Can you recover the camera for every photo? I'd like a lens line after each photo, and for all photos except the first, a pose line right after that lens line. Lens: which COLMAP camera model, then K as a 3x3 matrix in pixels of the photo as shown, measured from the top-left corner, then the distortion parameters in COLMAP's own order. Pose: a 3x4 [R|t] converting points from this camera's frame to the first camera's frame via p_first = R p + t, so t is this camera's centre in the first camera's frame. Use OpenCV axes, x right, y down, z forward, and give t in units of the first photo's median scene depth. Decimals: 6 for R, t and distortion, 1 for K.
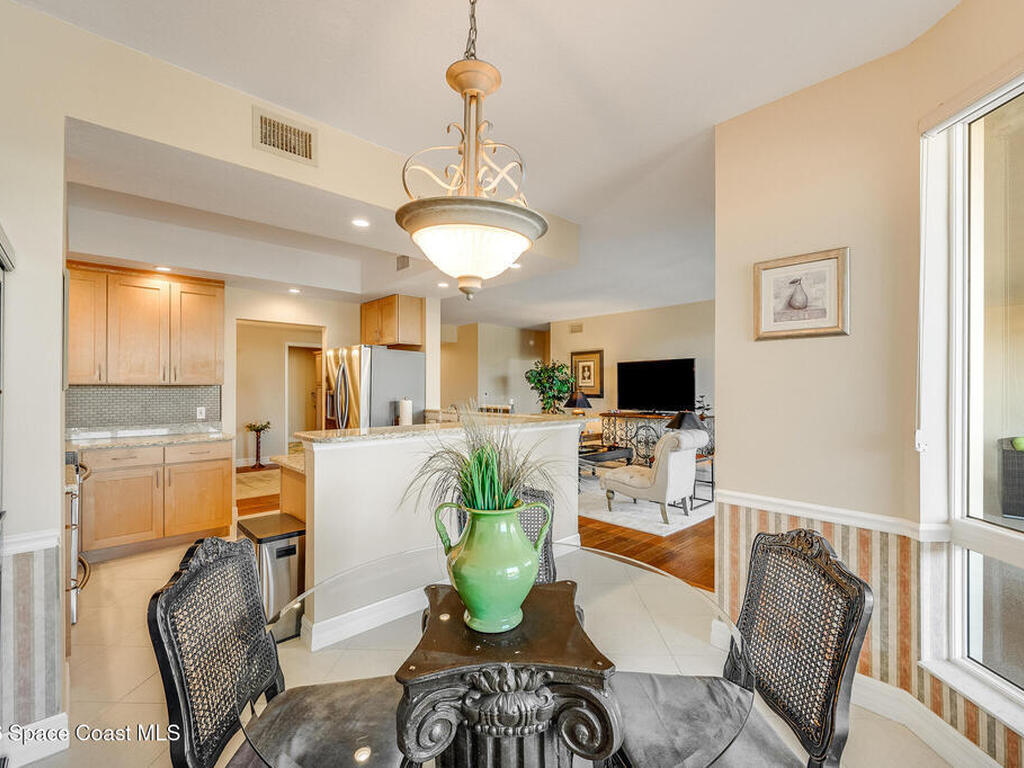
lens RADIAL K [[458.0, 0, 514.4], [0, 458.0, 382.1], [0, 0, 1]] dist [0.000425, -0.000469]
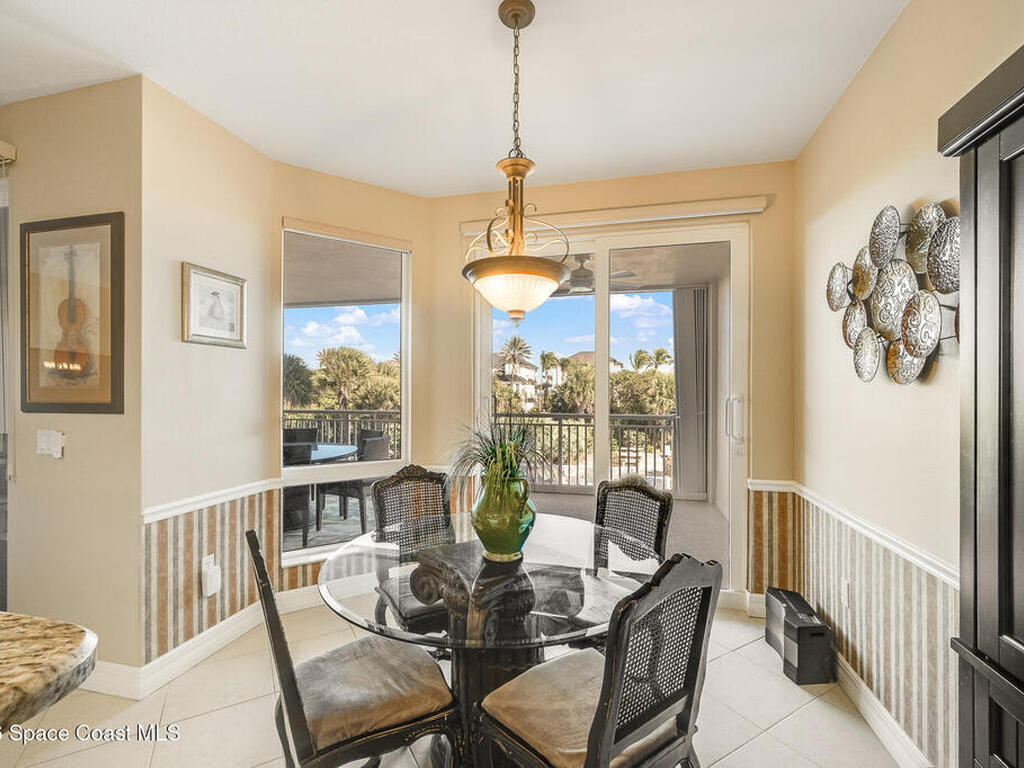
lens RADIAL K [[463.0, 0, 512.2], [0, 463.0, 391.0], [0, 0, 1]] dist [-0.001269, -0.000328]
pose [[-0.539406, -0.003587, 0.842038, -0.200082], [-0.012932, 0.999908, -0.004024, 0.002993], [-0.841947, -0.013060, -0.539402, 0.278229]]
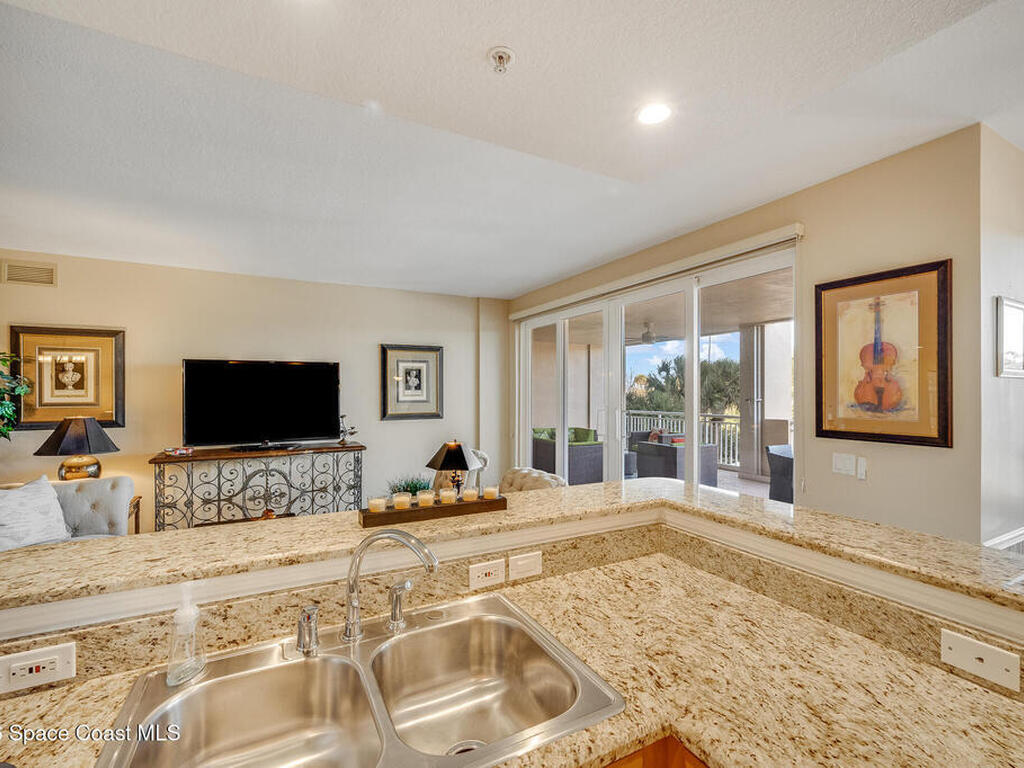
lens RADIAL K [[453.5, 0, 510.8], [0, 453.5, 389.4], [0, 0, 1]] dist [-0.001865, -0.000476]
pose [[0.265726, 0.001840, 0.964047, -0.194249], [-0.014582, 0.999891, 0.002110, -0.015240], [-0.963938, -0.014618, 0.265724, 0.520605]]
